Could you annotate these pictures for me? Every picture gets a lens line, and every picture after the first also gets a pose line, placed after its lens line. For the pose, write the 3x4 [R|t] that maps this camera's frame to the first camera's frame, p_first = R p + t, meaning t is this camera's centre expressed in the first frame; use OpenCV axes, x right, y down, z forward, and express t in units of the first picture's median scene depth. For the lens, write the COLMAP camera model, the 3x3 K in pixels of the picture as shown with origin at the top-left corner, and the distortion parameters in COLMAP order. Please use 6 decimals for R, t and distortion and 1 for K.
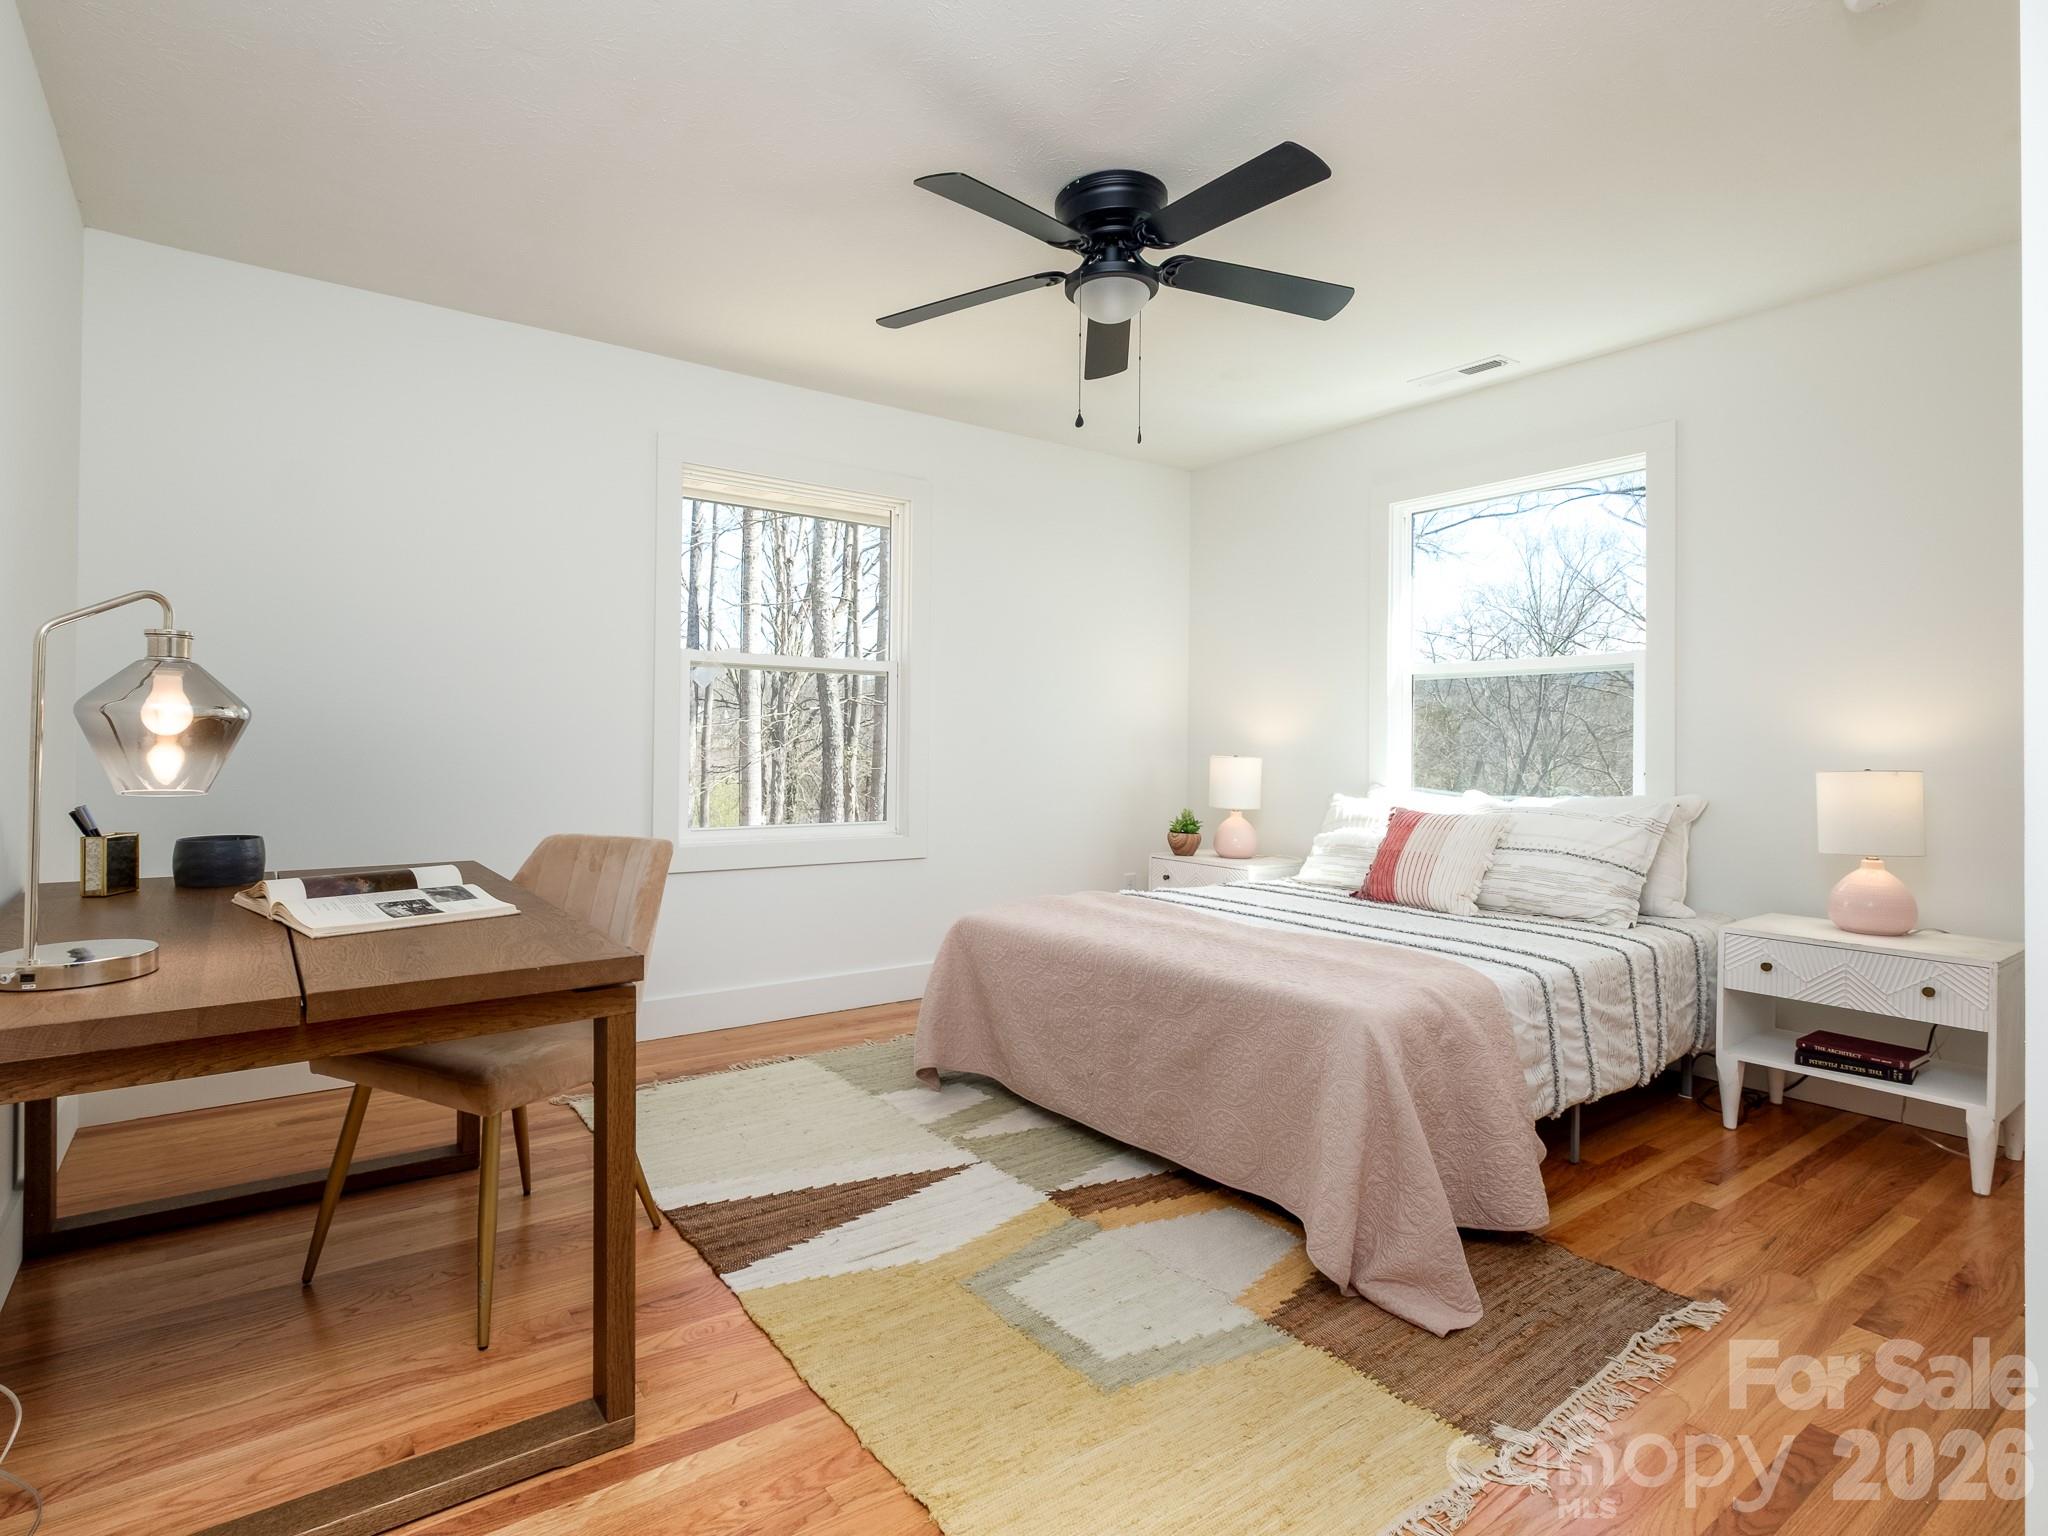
lens RADIAL K [[1057.6, 0, 1025.3], [0, 1057.6, 737.9], [0, 0, 1]] dist [-0.001964, -0.000450]
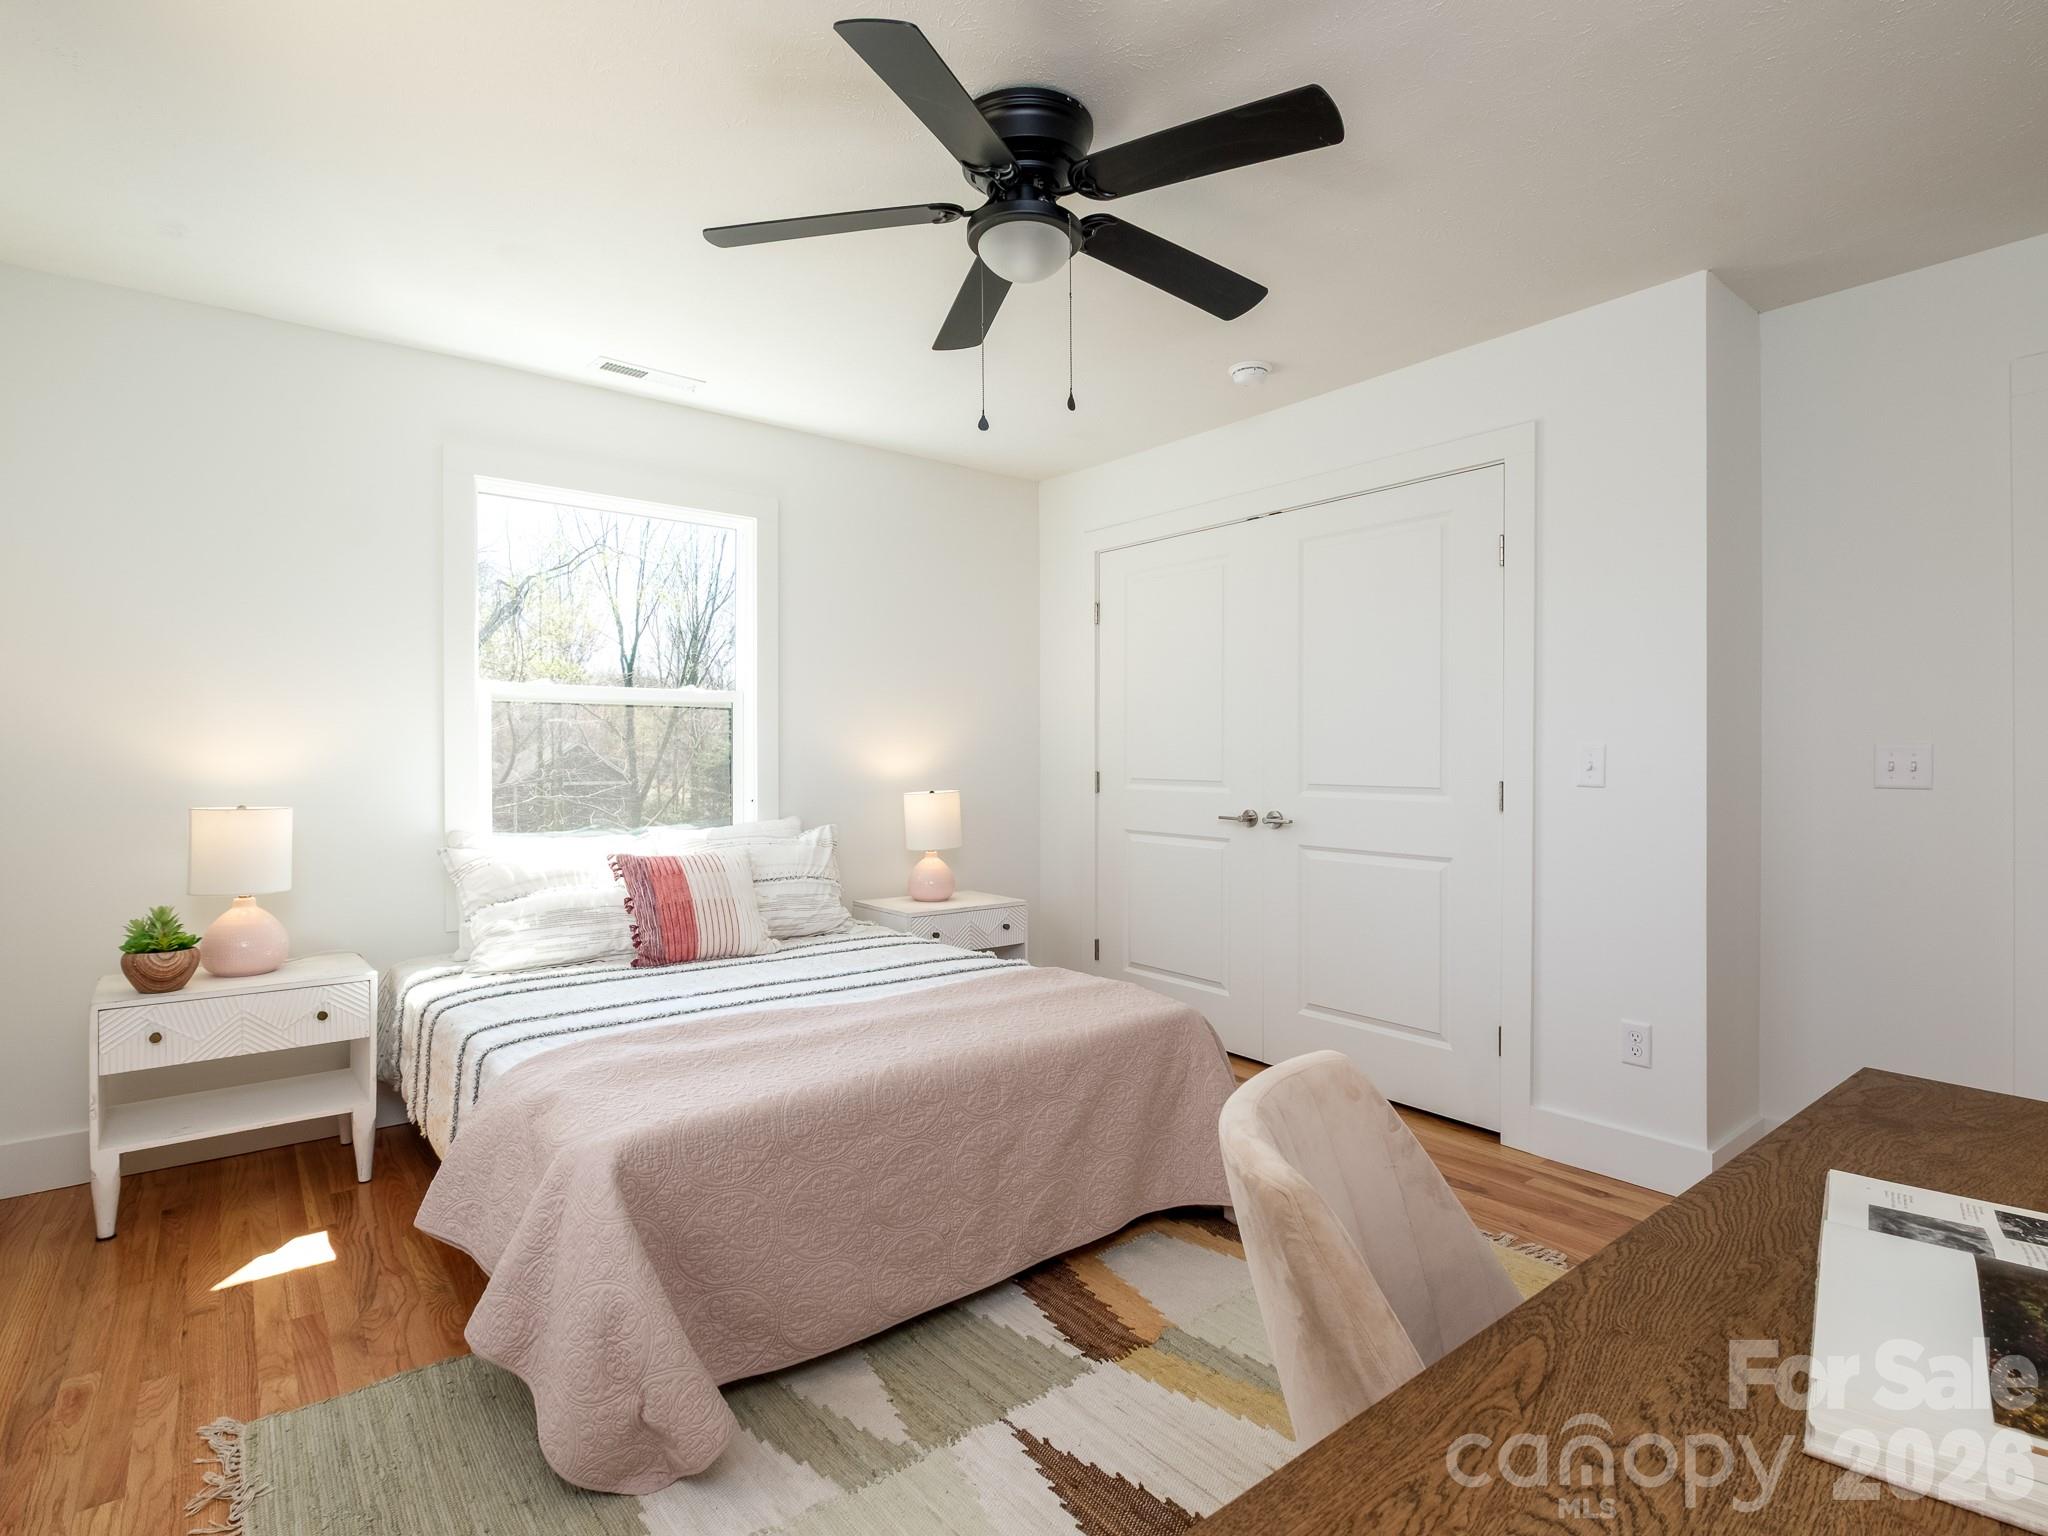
lens RADIAL K [[1037.9, 0, 1024.0], [0, 1037.9, 768.0], [0, 0, 1]] dist [0.001652, 0.000189]
pose [[-0.025611, -0.001528, 0.999671, -0.630632], [0.010435, 0.999944, 0.001795, -0.000035], [-0.999618, 0.010478, -0.025593, 0.926964]]
